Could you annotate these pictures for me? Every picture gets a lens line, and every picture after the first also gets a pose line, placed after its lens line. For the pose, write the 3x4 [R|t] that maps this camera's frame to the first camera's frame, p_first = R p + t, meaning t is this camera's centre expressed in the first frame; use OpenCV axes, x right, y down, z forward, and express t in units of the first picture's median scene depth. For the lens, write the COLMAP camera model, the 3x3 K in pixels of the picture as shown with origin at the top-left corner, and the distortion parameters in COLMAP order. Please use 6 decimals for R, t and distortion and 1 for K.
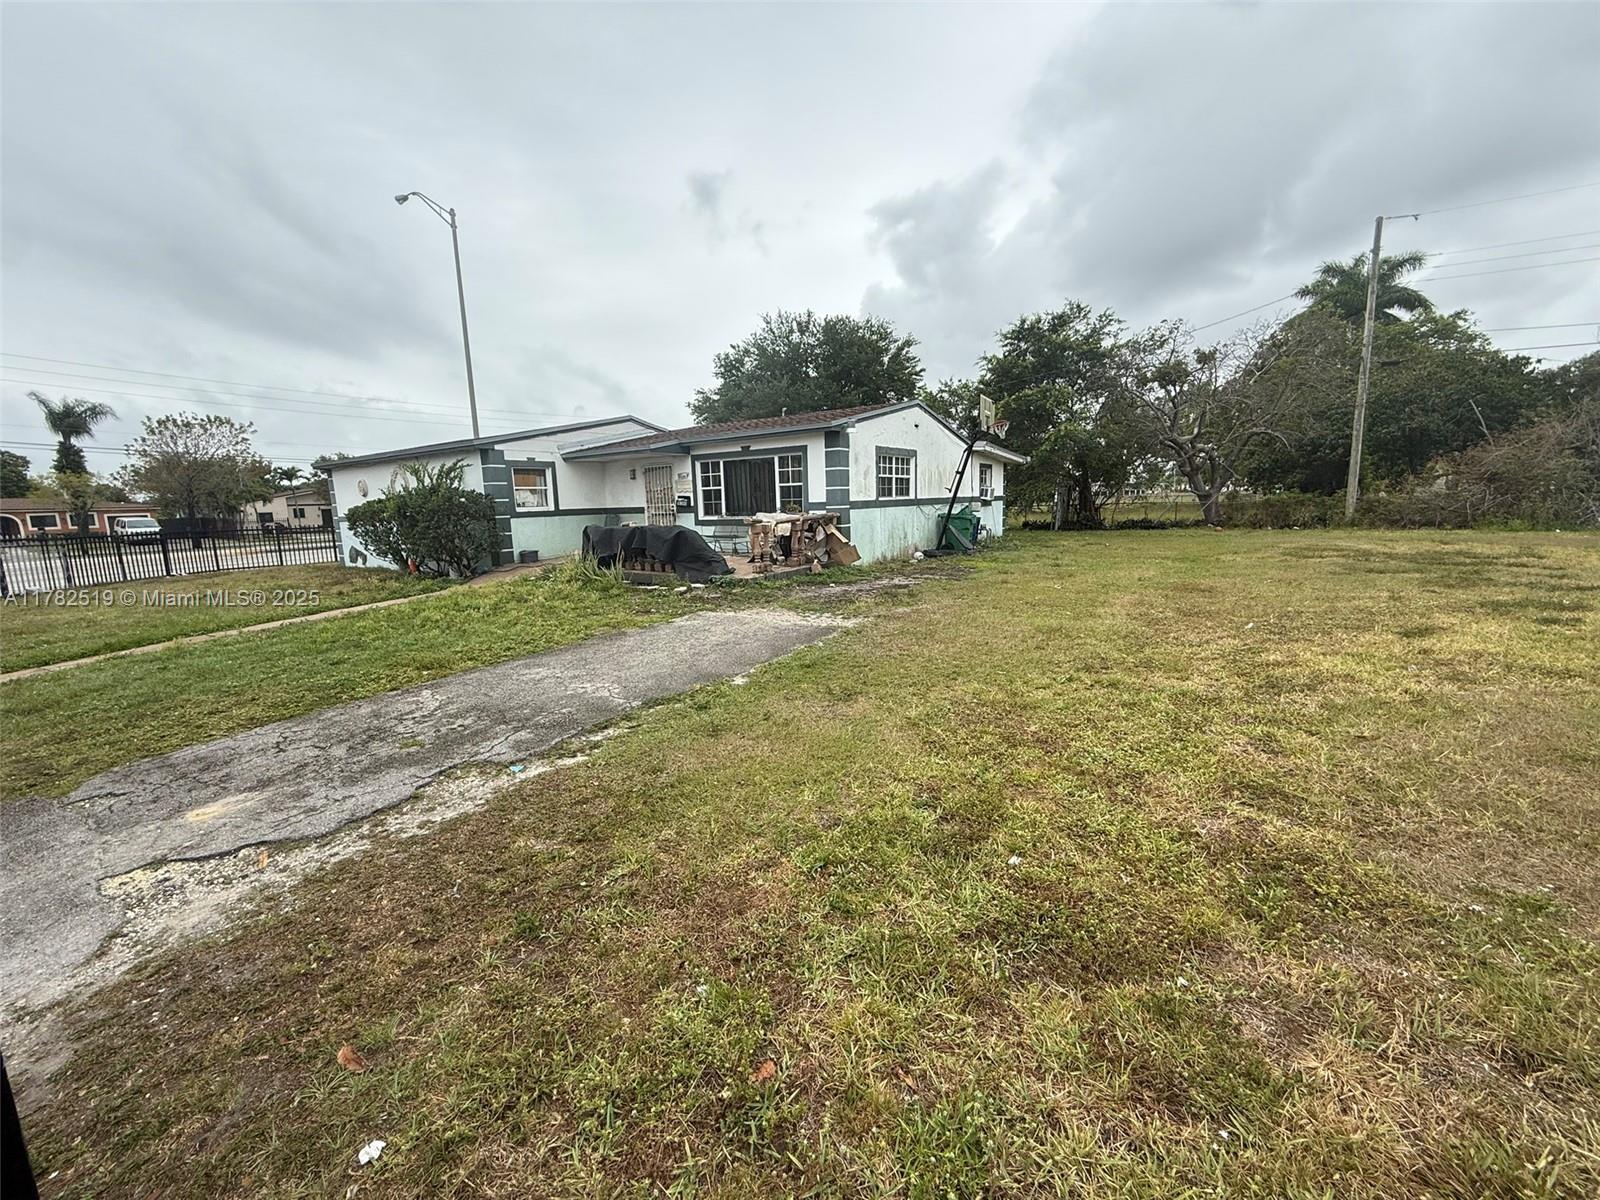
lens RADIAL K [[636.5, 0, 796.7], [0, 636.5, 598.7], [0, 0, 1]] dist [-0.000029, -0.000050]
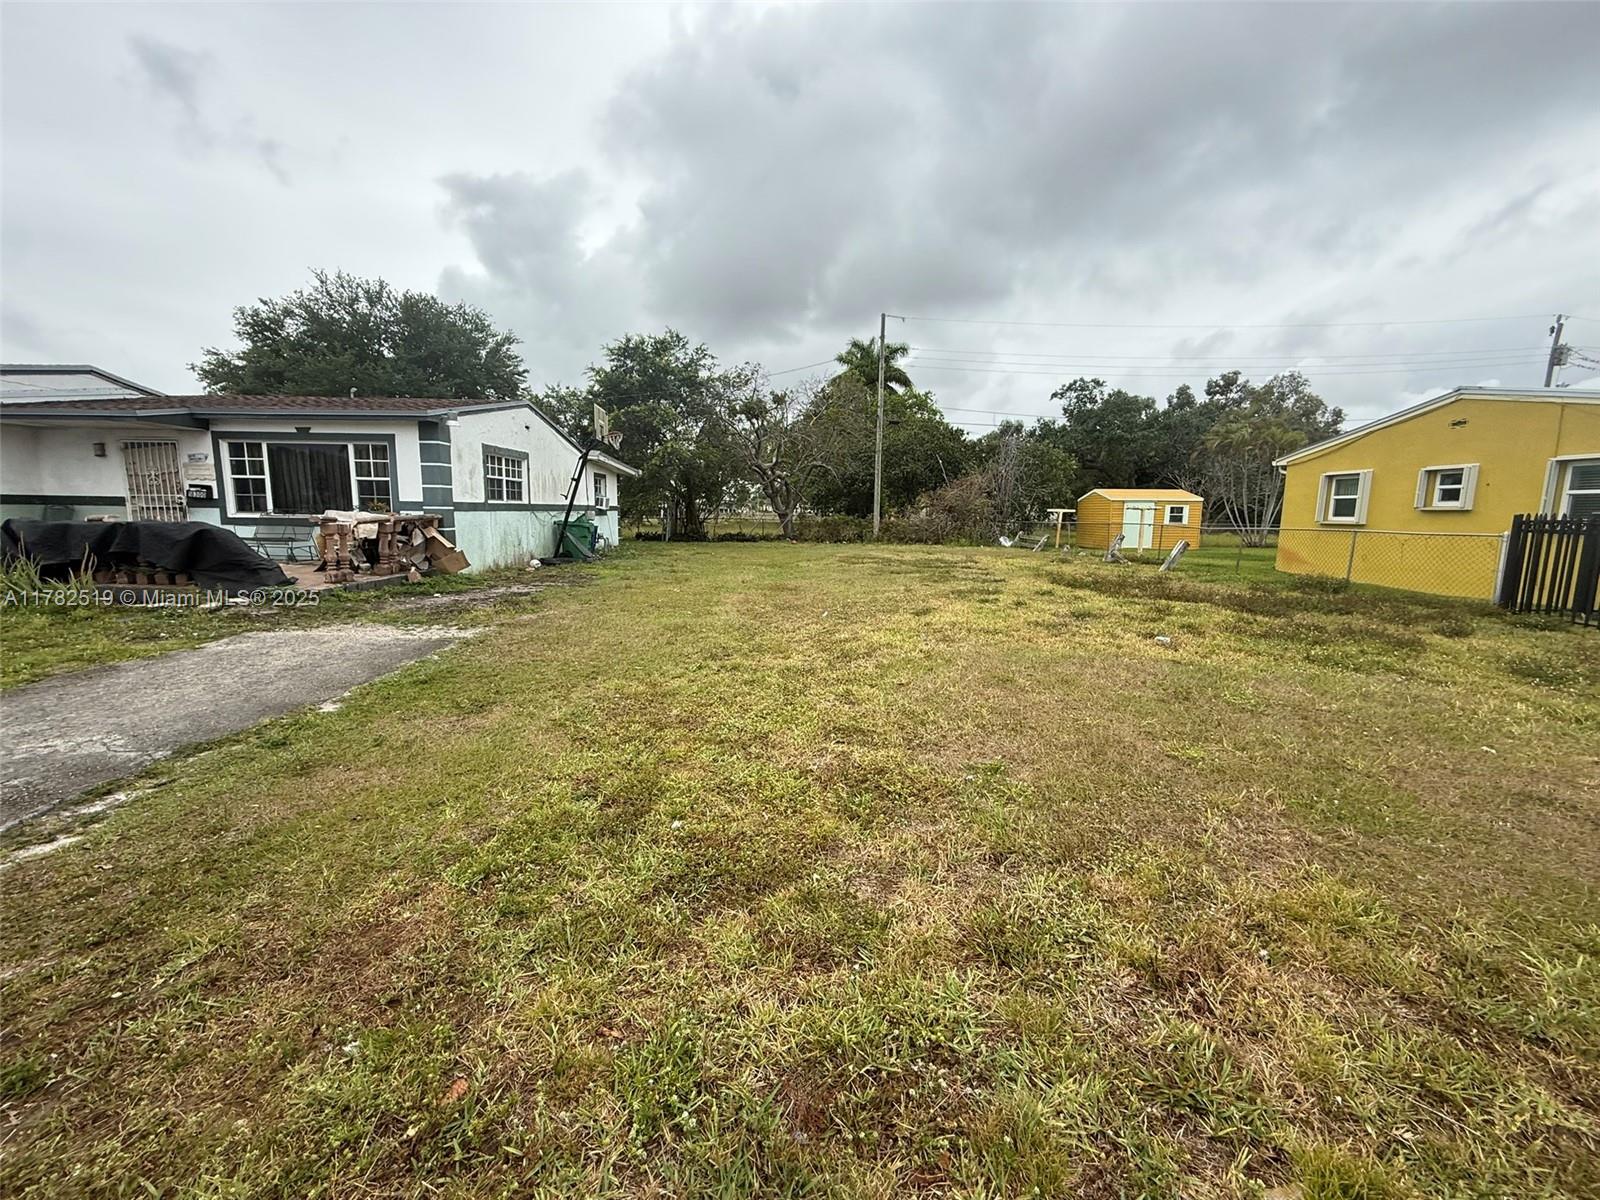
lens RADIAL K [[636.5, 0, 796.7], [0, 636.5, 598.7], [0, 0, 1]] dist [-0.000029, -0.000050]
pose [[0.830001, -0.033806, 0.556737, -0.016833], [0.044514, 0.998992, -0.005702, 0.008066], [-0.555983, 0.029516, 0.830669, -0.007012]]
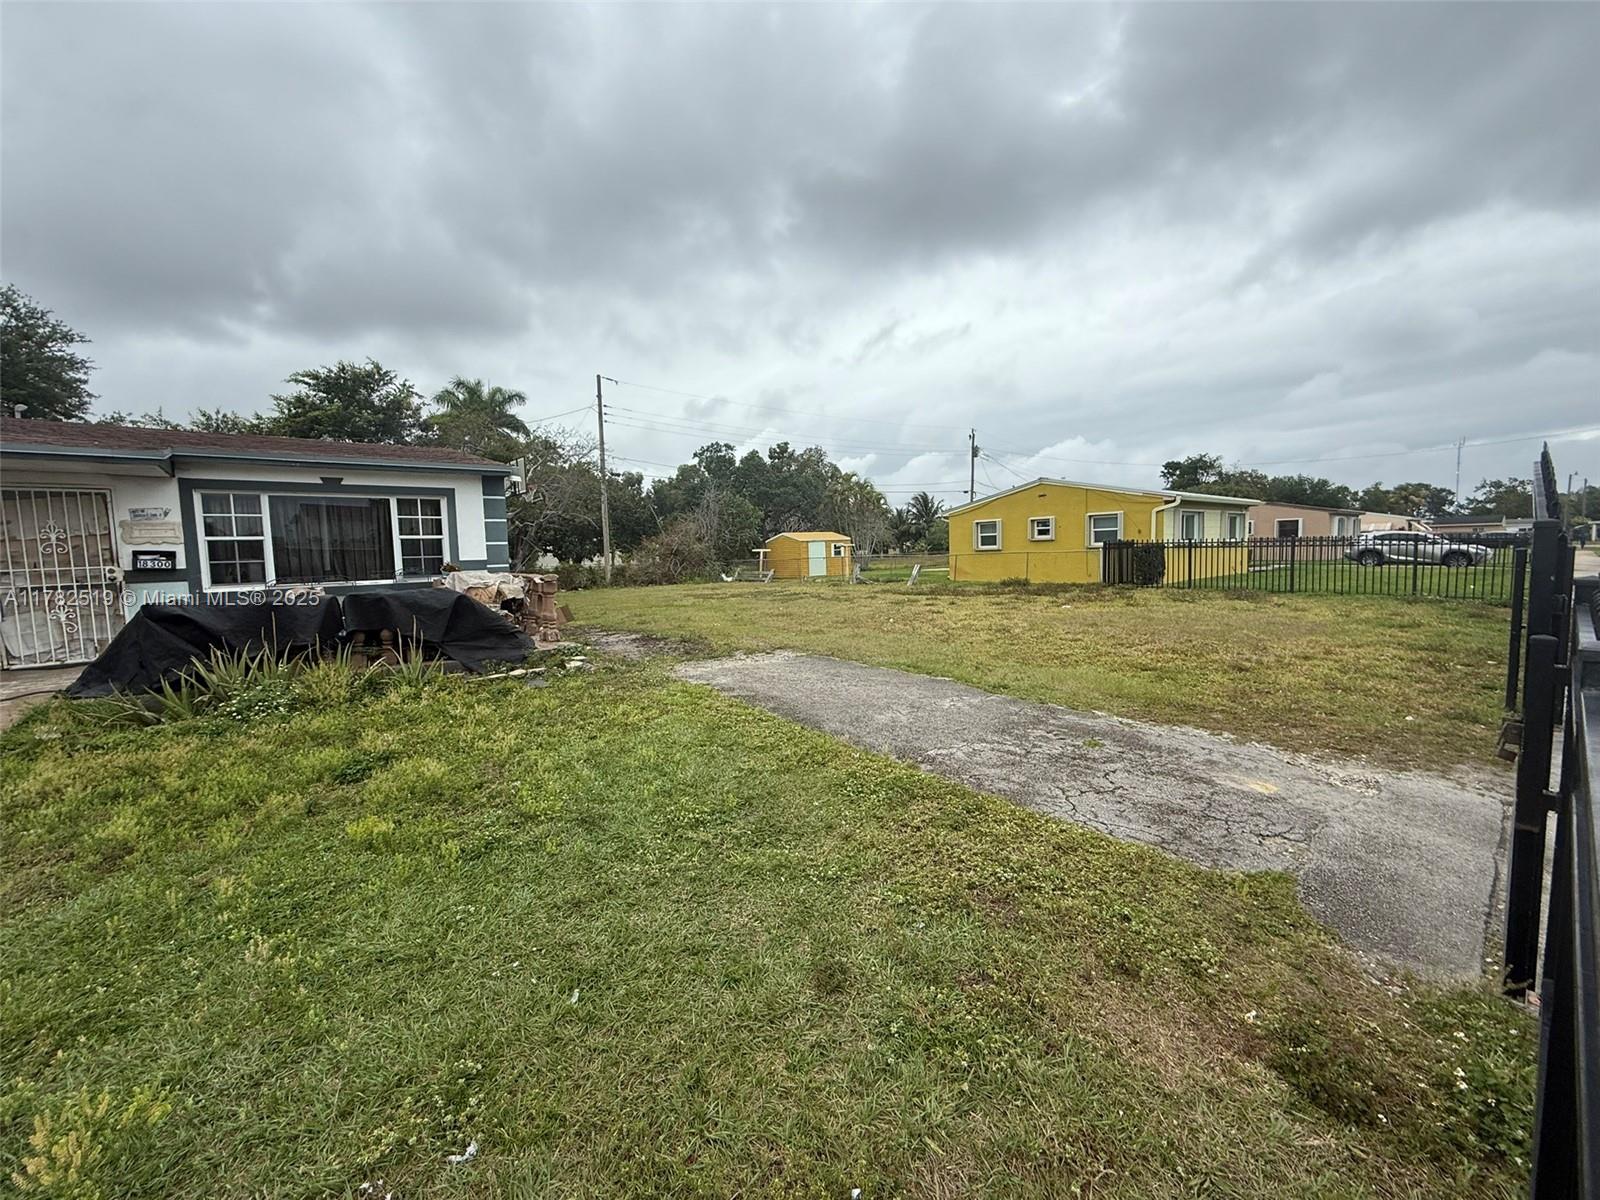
lens RADIAL K [[636.5, 0, 796.7], [0, 636.5, 598.7], [0, 0, 1]] dist [-0.000029, -0.000050]
pose [[0.285415, -0.049006, 0.957150, -0.556753], [0.166246, 0.986084, 0.000913, -0.032817], [-0.943875, 0.158862, 0.289591, 0.349103]]
